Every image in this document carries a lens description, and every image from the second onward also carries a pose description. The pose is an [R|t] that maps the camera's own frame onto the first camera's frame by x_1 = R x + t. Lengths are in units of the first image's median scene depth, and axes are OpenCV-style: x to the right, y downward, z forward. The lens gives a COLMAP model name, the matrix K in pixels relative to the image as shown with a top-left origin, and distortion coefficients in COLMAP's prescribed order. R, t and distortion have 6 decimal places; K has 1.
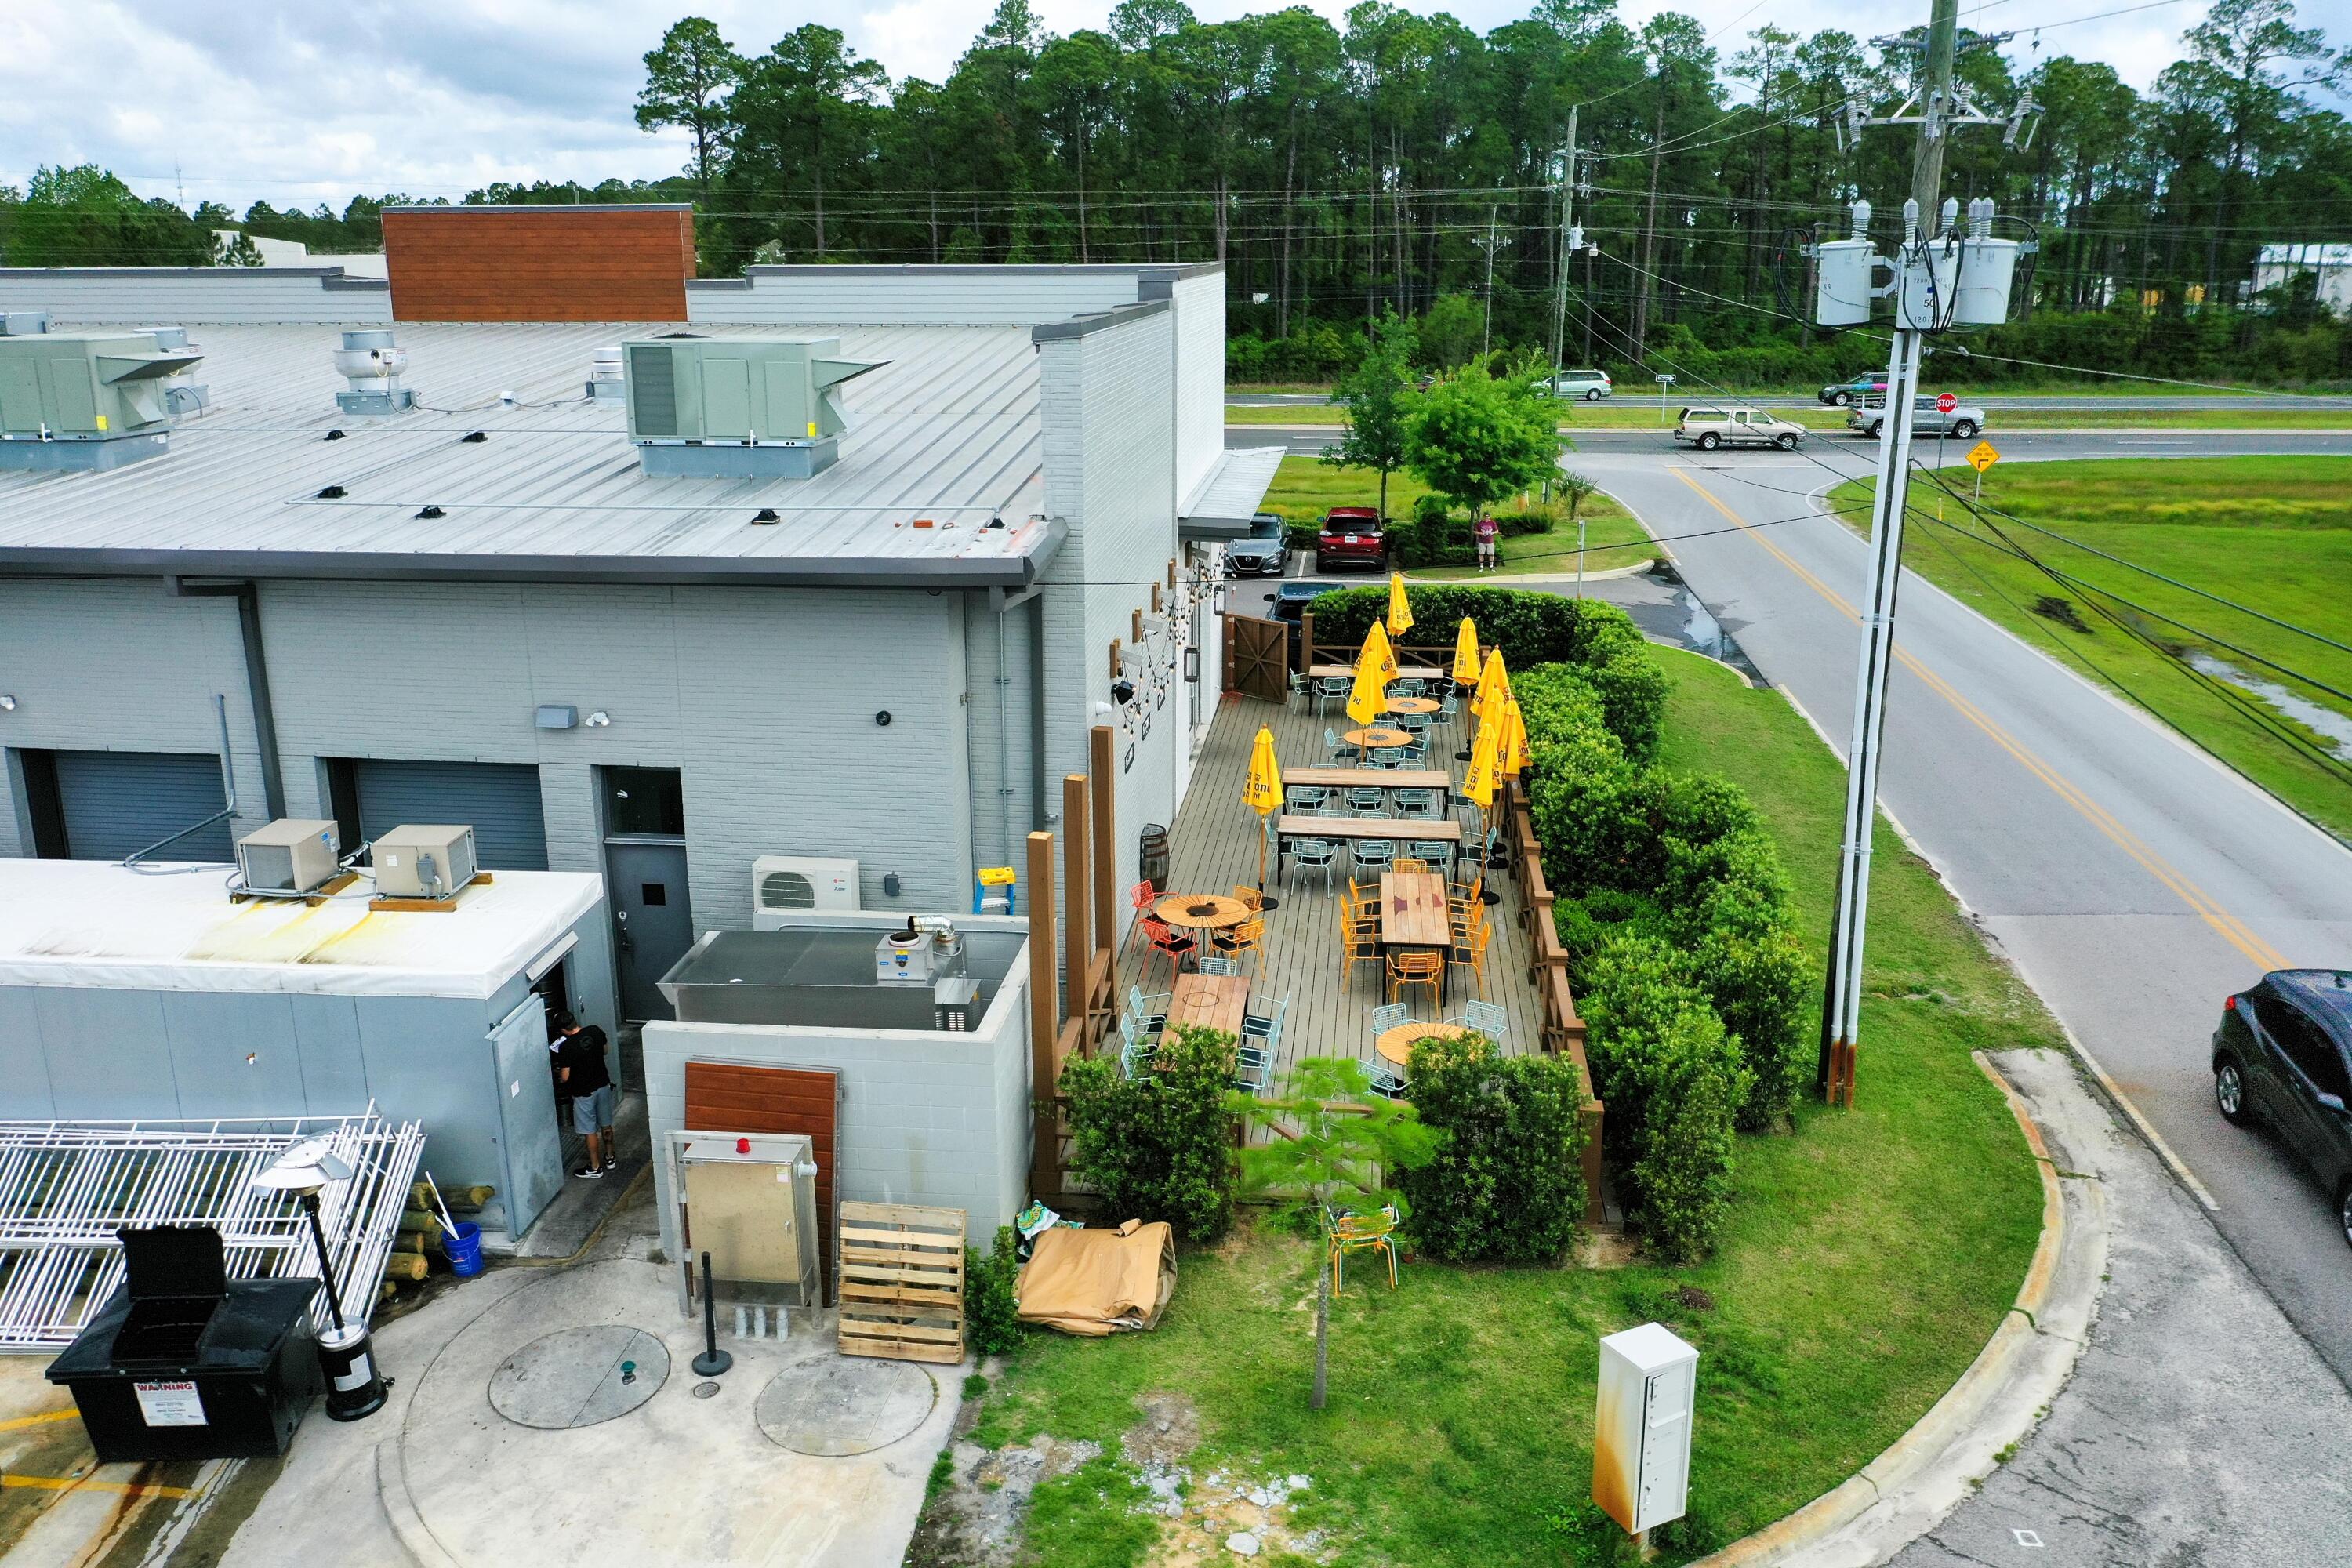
lens RADIAL K [[1883.8, 0, 1176.0], [0, 1883.8, 784.0], [0, 0, 1]] dist [-0.004346, -0.001328]
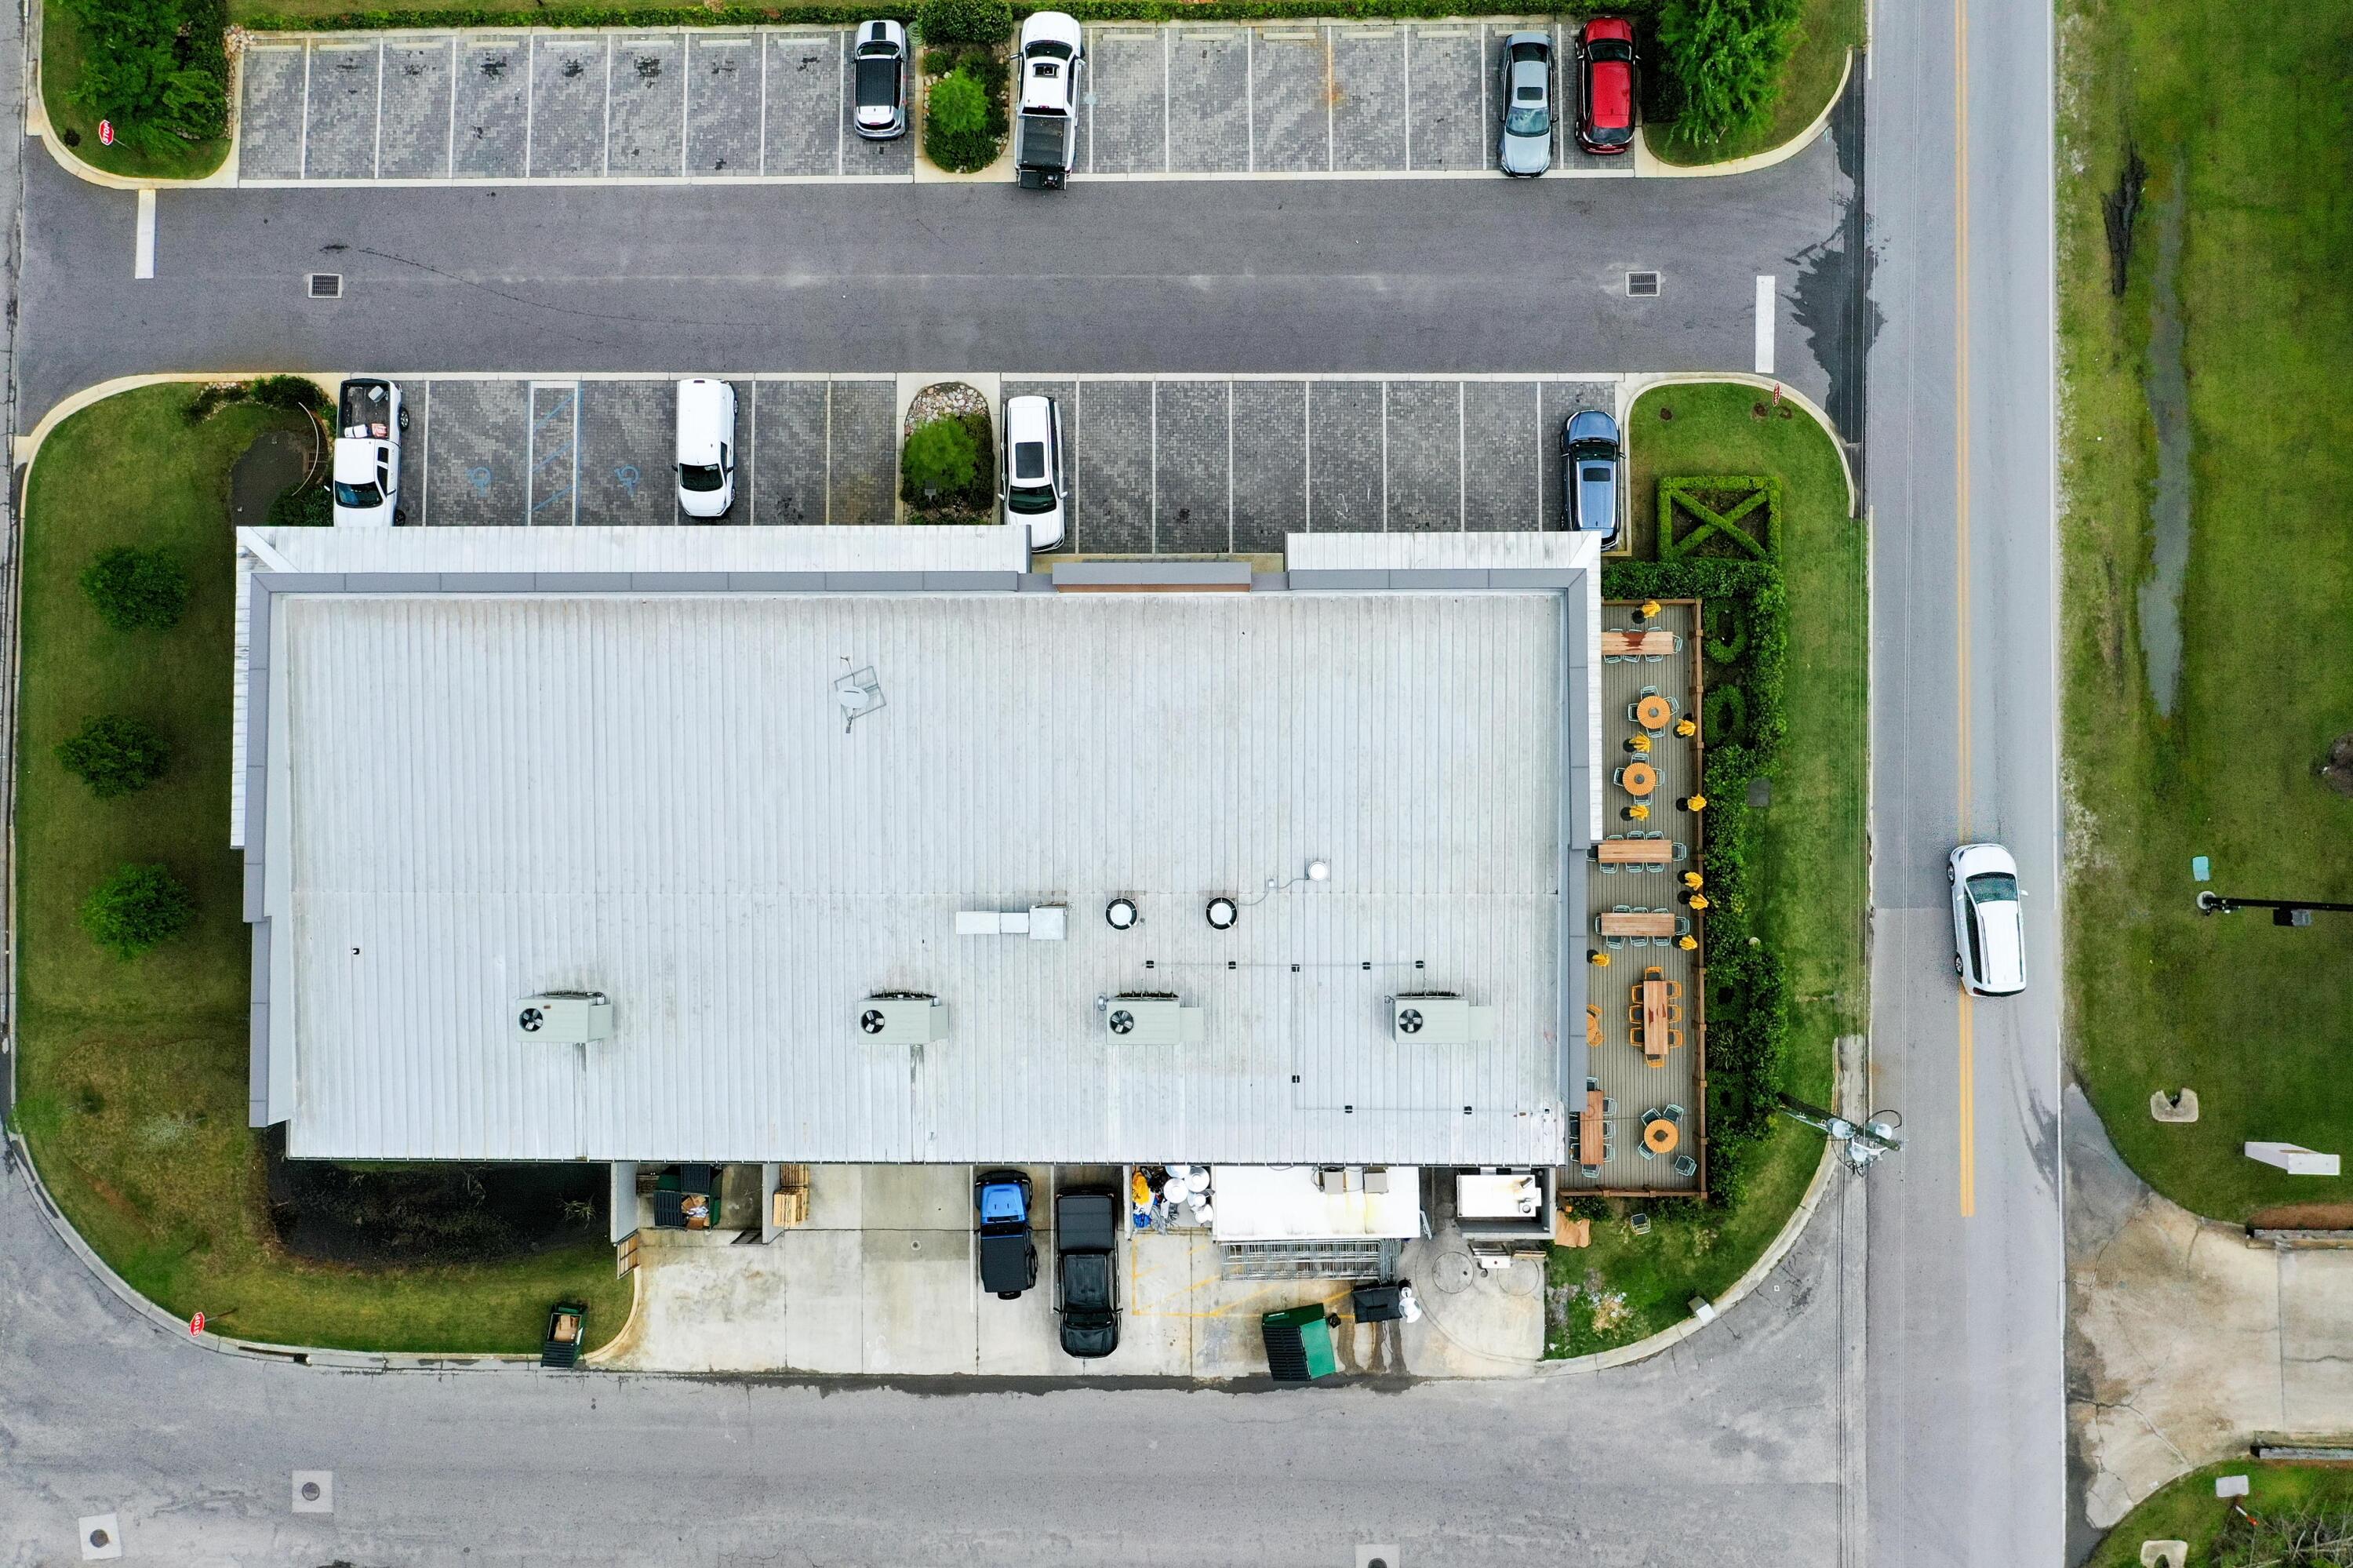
lens RADIAL K [[1877.8, 0, 1142.3], [0, 1877.8, 774.0], [0, 0, 1]] dist [-0.002549, -0.008102]
pose [[0.993531, -0.111933, -0.019169, -0.681699], [0.051703, 0.295562, 0.953923, -3.461551], [-0.101110, -0.948744, 0.299437, 0.735076]]
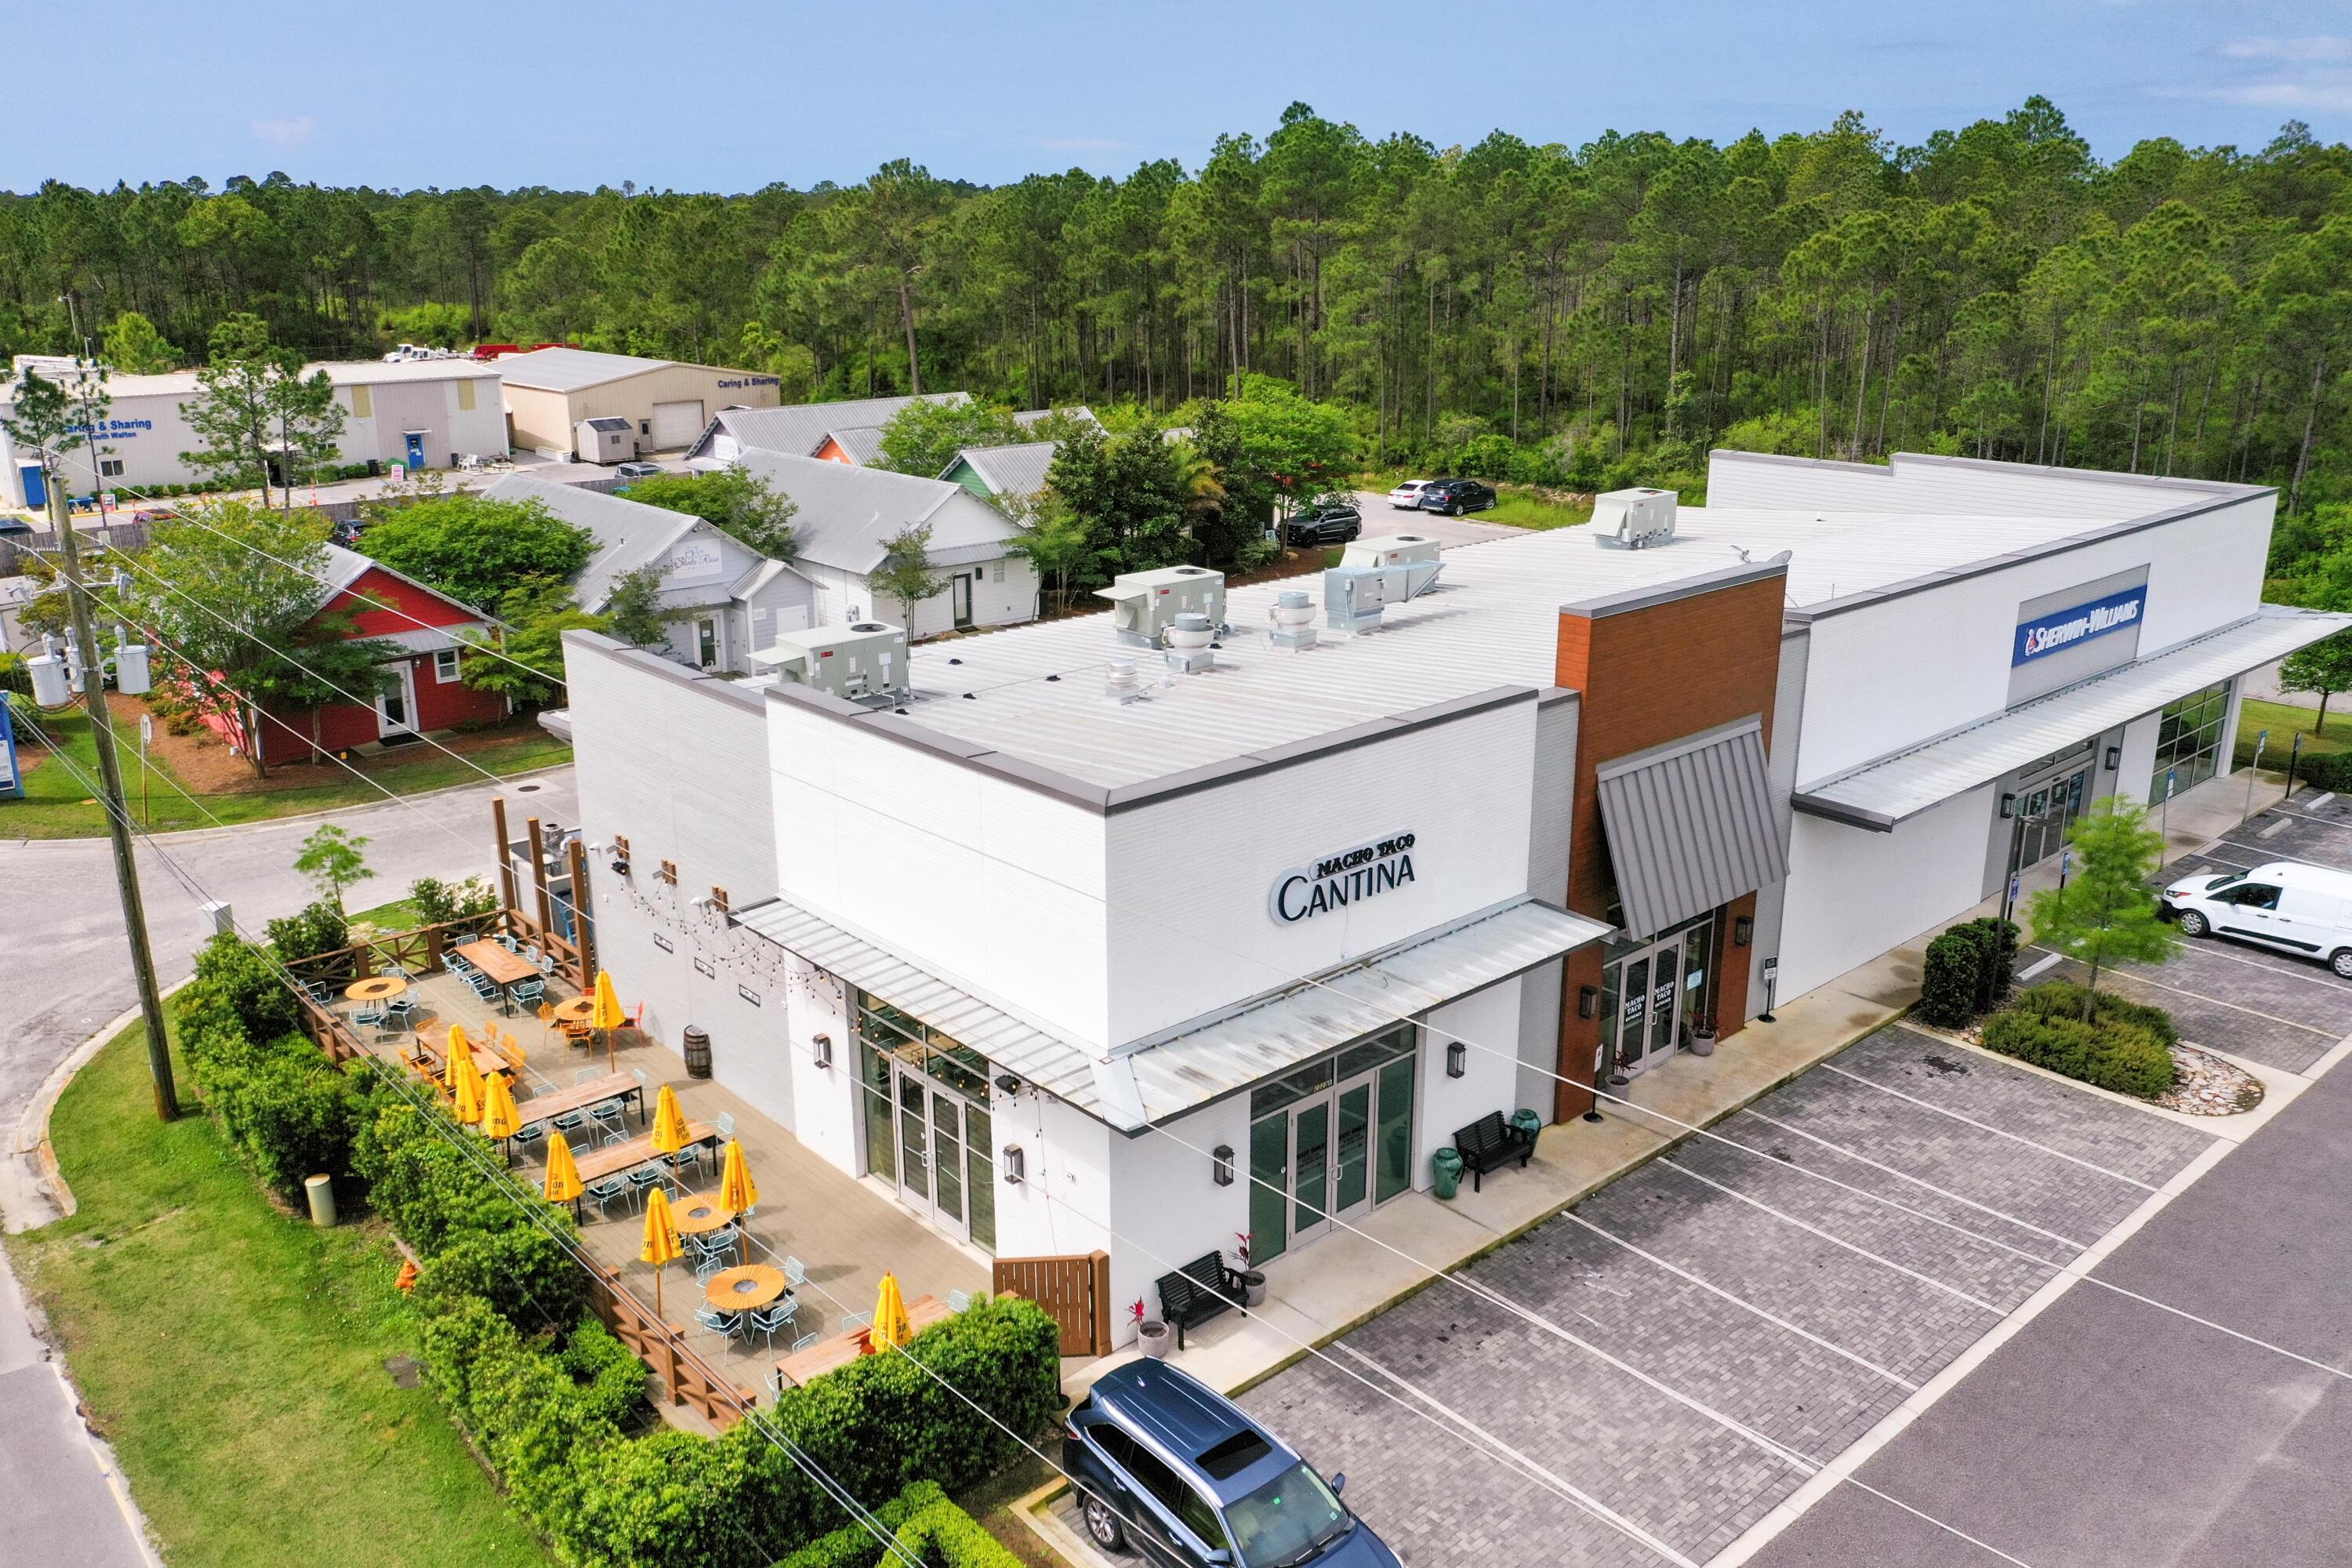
lens RADIAL K [[1830.2, 0, 1130.5], [0, 1830.2, 779.3], [0, 0, 1]] dist [-0.001429, -0.008373]
pose [[-0.678658, 0.229835, -0.697567, 0.930465], [-0.190680, 0.862071, 0.469547, -1.159615], [0.709271, 0.451674, -0.541226, 2.624180]]
